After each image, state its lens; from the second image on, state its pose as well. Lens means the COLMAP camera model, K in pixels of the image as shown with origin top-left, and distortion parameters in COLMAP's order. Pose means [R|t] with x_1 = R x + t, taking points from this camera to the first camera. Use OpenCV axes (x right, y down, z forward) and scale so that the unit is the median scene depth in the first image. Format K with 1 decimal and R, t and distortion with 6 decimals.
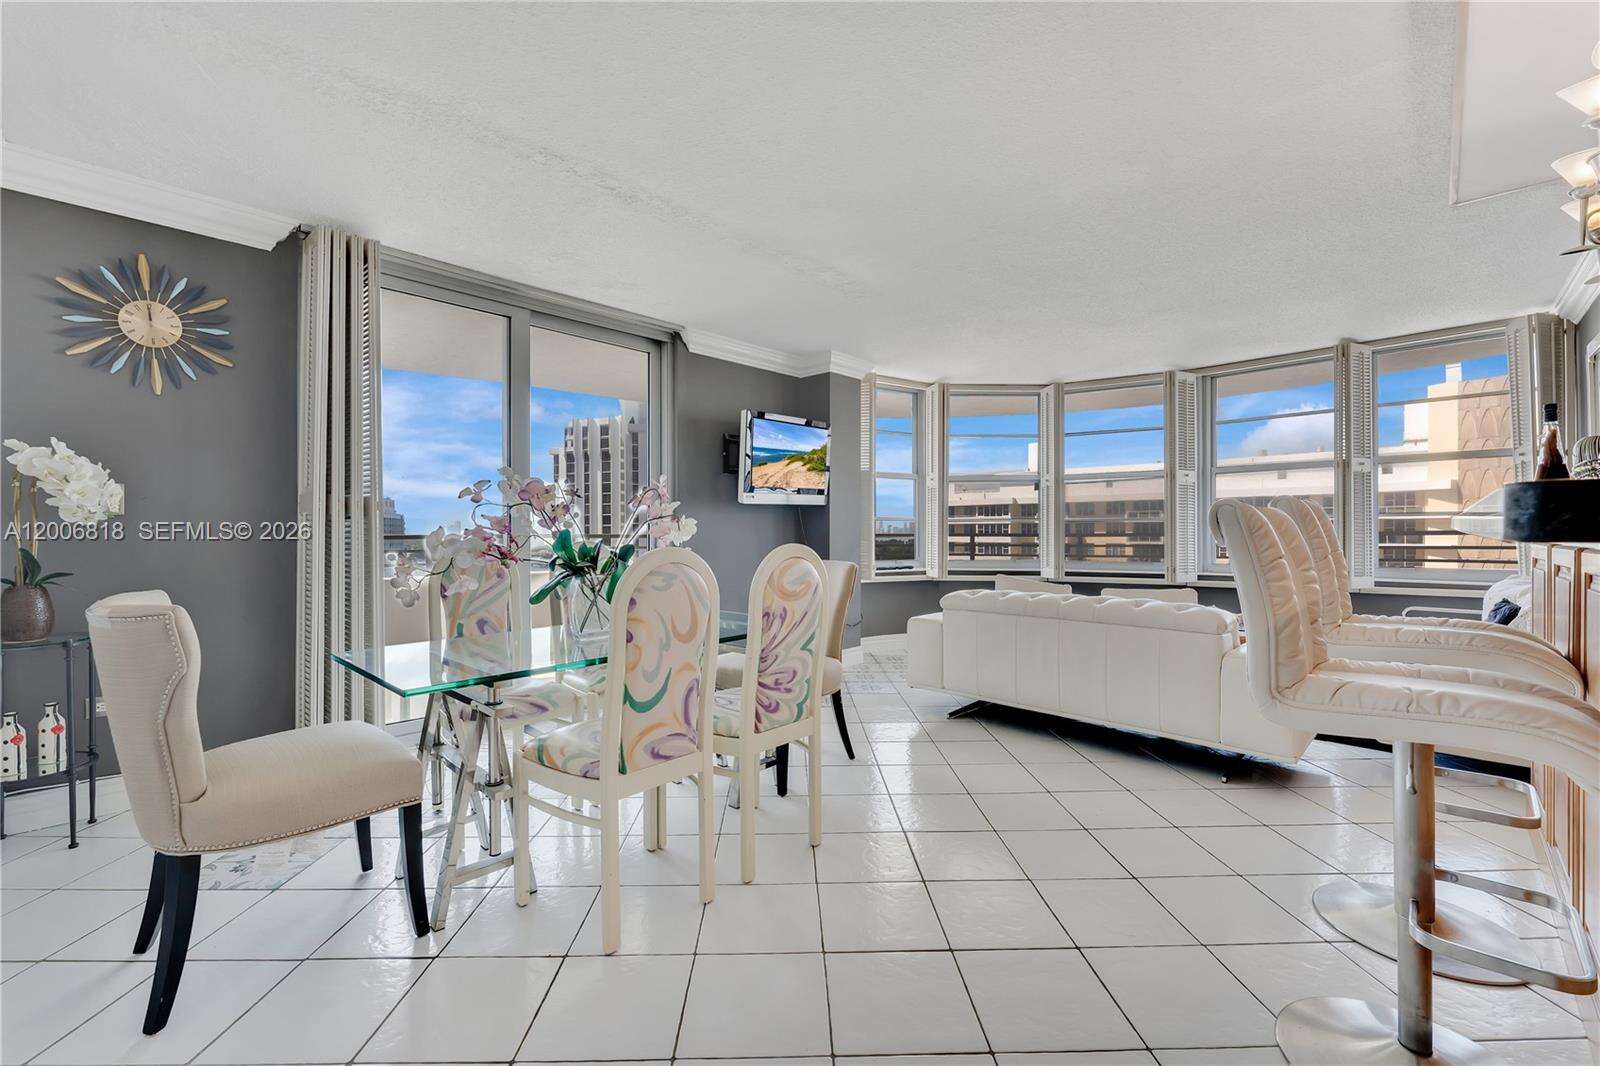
lens RADIAL K [[648.7, 0, 800.0], [0, 648.7, 533.0], [0, 0, 1]] dist [-0.000003, 0.000323]
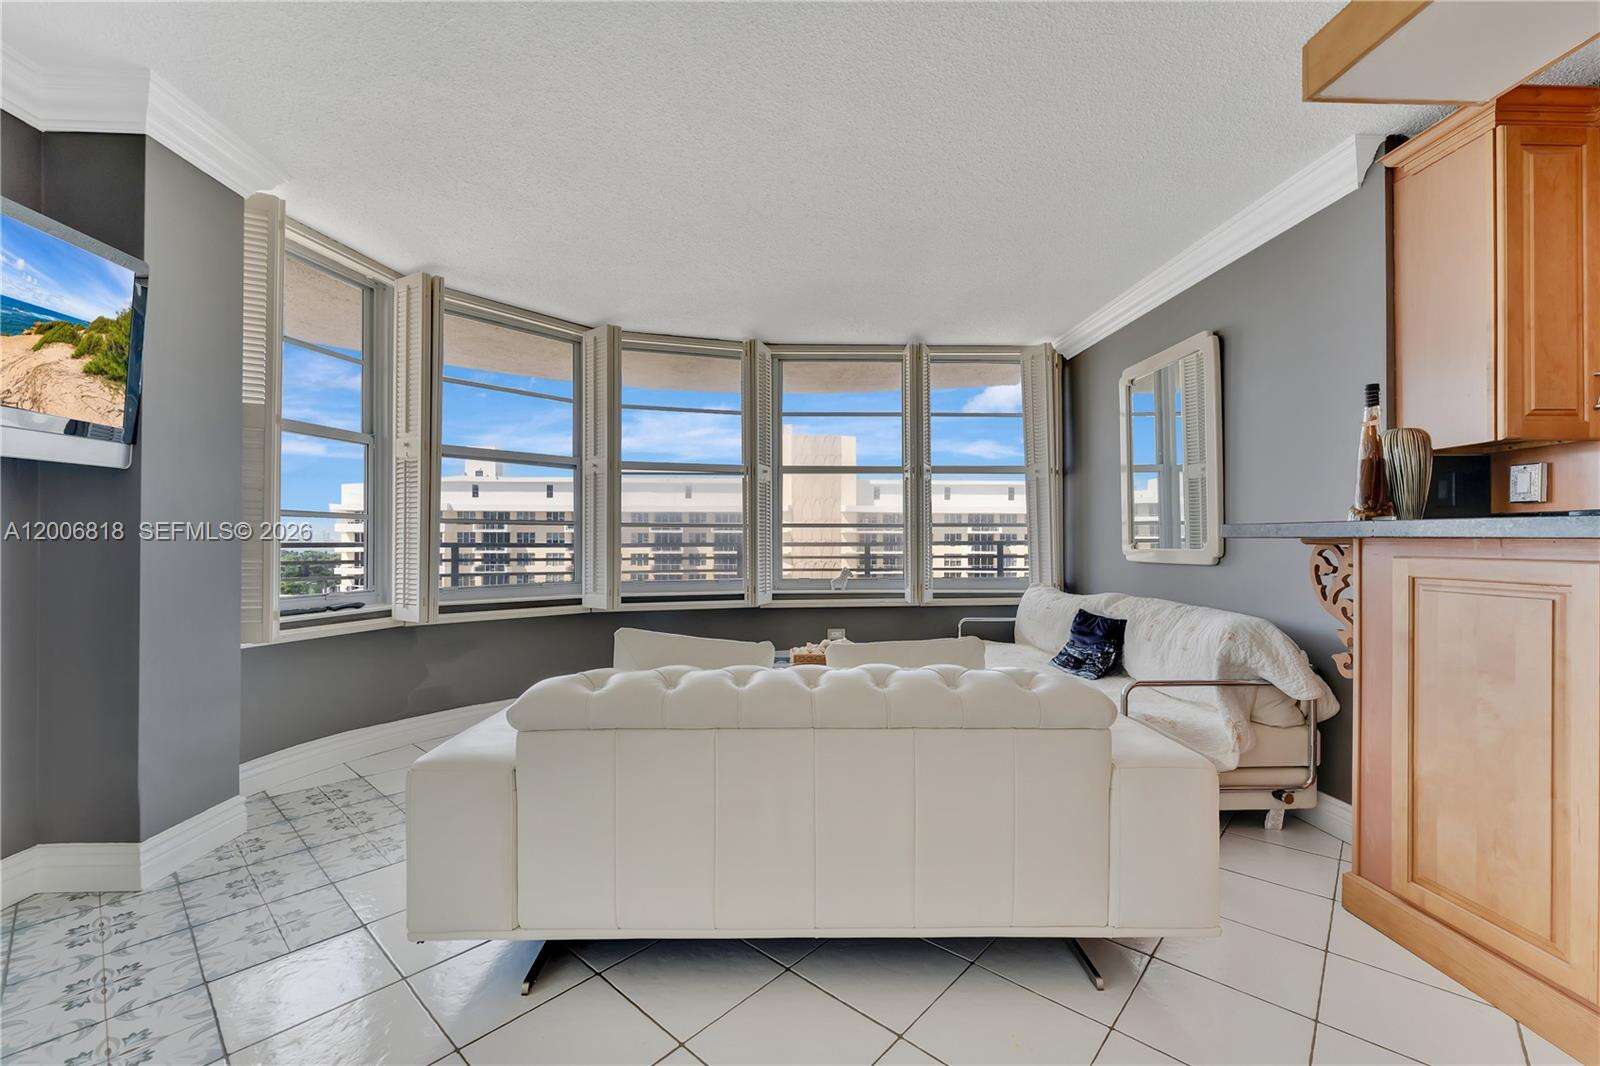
lens RADIAL K [[651.8, 0, 789.1], [0, 651.8, 538.9], [0, 0, 1]] dist [-0.002995, -0.000007]
pose [[0.692501, 0.007430, 0.721378, 0.032987], [-0.003233, 0.999969, -0.007196, 0.000796], [-0.721409, 0.002651, 0.692504, 0.438373]]
